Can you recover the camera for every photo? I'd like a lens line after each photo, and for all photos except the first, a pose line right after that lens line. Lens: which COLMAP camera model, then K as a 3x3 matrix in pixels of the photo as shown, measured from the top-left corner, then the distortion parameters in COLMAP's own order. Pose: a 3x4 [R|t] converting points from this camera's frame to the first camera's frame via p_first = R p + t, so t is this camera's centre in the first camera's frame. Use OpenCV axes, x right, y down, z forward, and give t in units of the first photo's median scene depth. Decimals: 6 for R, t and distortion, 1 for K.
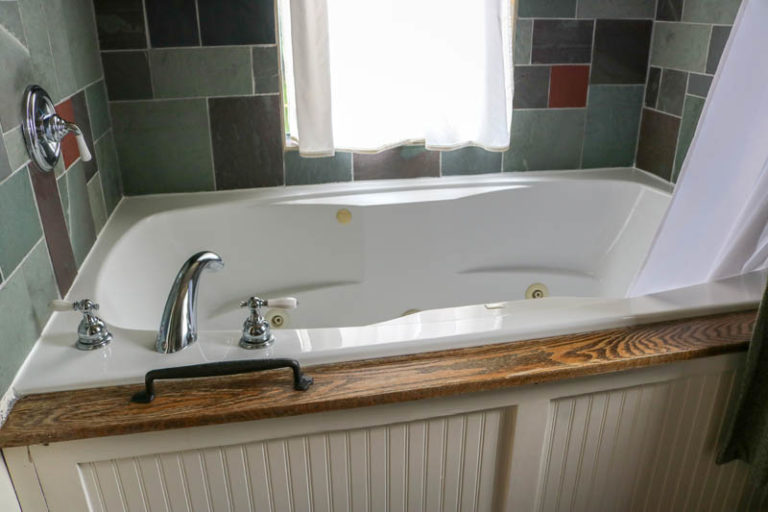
lens RADIAL K [[633.4, 0, 384.0], [0, 633.4, 256.0], [0, 0, 1]] dist [-0.144612, 0.120883]
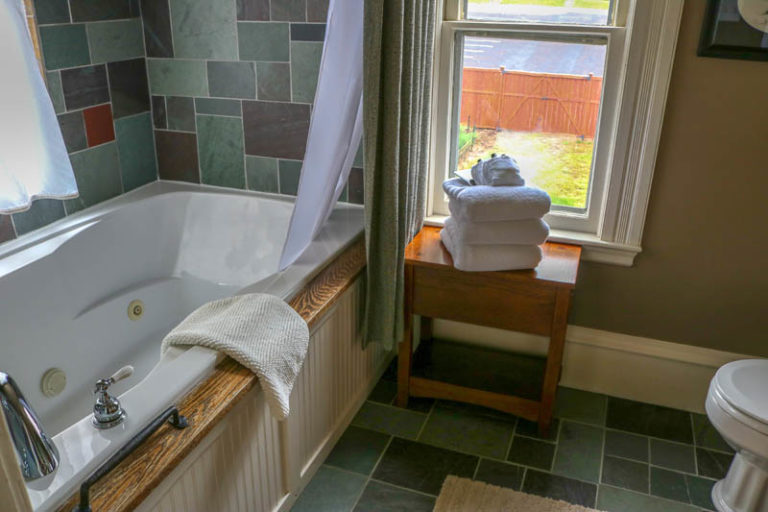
lens RADIAL K [[633.4, 0, 384.0], [0, 633.4, 256.0], [0, 0, 1]] dist [-0.144612, 0.120883]
pose [[0.535094, -0.320171, 0.781771, -0.368877], [0.310341, 0.935194, 0.170588, -0.085365], [-0.785725, 0.151335, 0.599779, -0.022590]]
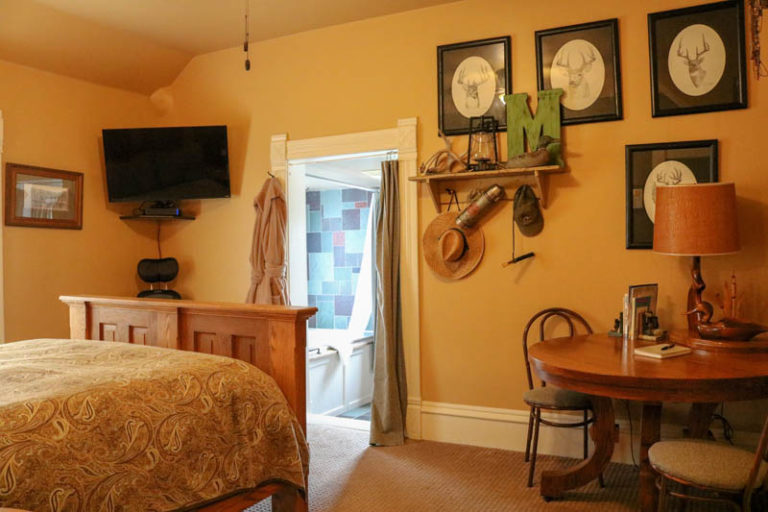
lens RADIAL K [[633.4, 0, 384.0], [0, 633.4, 256.0], [0, 0, 1]] dist [-0.144612, 0.120883]
pose [[0.626983, -0.004892, 0.779017, -1.847356], [0.305779, 0.921275, -0.240317, 0.425839], [-0.716513, 0.388882, 0.579120, -1.272390]]
